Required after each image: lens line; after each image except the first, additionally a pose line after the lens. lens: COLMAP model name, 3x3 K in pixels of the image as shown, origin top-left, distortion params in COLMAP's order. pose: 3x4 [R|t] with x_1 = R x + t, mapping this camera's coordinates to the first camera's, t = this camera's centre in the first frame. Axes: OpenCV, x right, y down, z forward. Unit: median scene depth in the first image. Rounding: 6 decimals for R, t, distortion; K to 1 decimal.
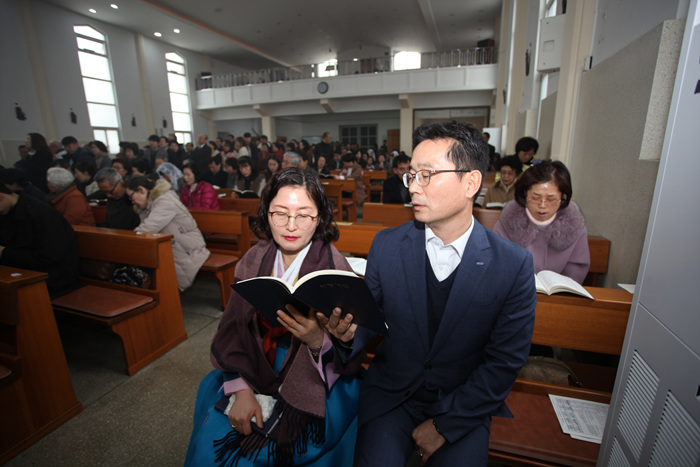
lens RADIAL K [[341.6, 0, 347.5], [0, 341.6, 233.3], [0, 0, 1]] dist [-0.078450, 0.034866]
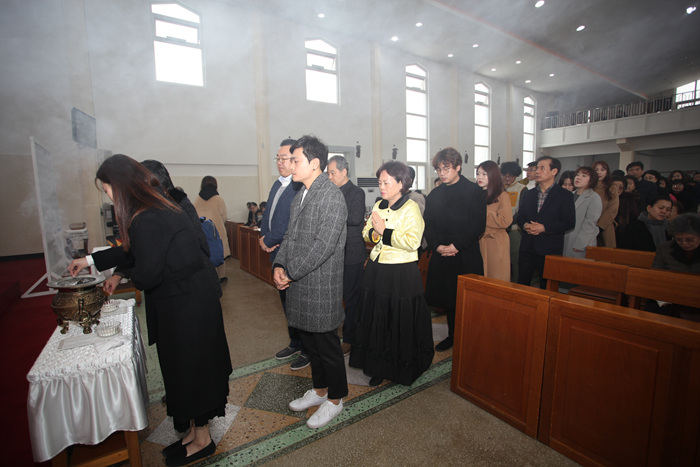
lens RADIAL K [[341.6, 0, 347.5], [0, 341.6, 233.3], [0, 0, 1]] dist [-0.078450, 0.034866]
pose [[0.803839, 0.068594, -0.590879, -0.341358], [-0.132830, 0.988946, -0.065898, 0.039177], [0.579827, 0.131458, 0.804064, -0.146802]]
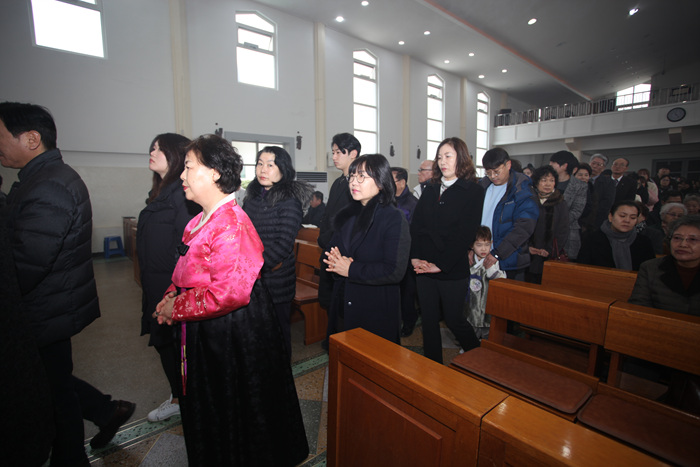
lens RADIAL K [[341.6, 0, 347.5], [0, 341.6, 233.3], [0, 0, 1]] dist [-0.078450, 0.034866]
pose [[0.865297, 0.074669, -0.495668, -0.346282], [-0.125259, 0.989681, -0.069578, 0.021924], [0.485358, 0.122292, 0.865721, -0.070762]]
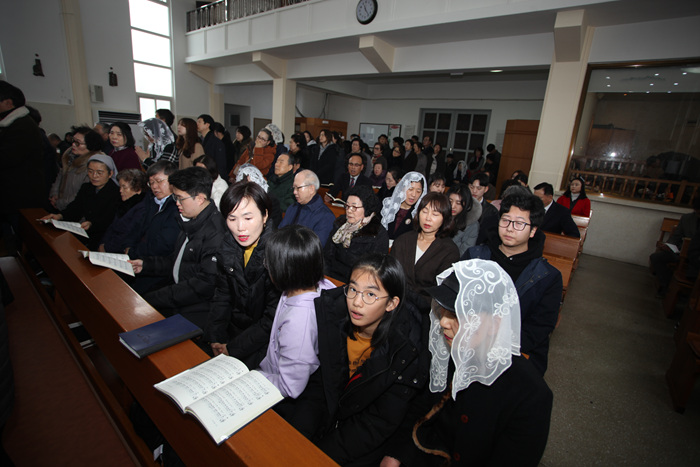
lens RADIAL K [[341.6, 0, 347.5], [0, 341.6, 233.3], [0, 0, 1]] dist [-0.078450, 0.034866]
pose [[0.939033, 0.177593, -0.294412, 0.081728], [-0.171276, 0.984086, 0.047325, -0.153855], [0.298131, 0.005986, 0.954506, 0.557823]]
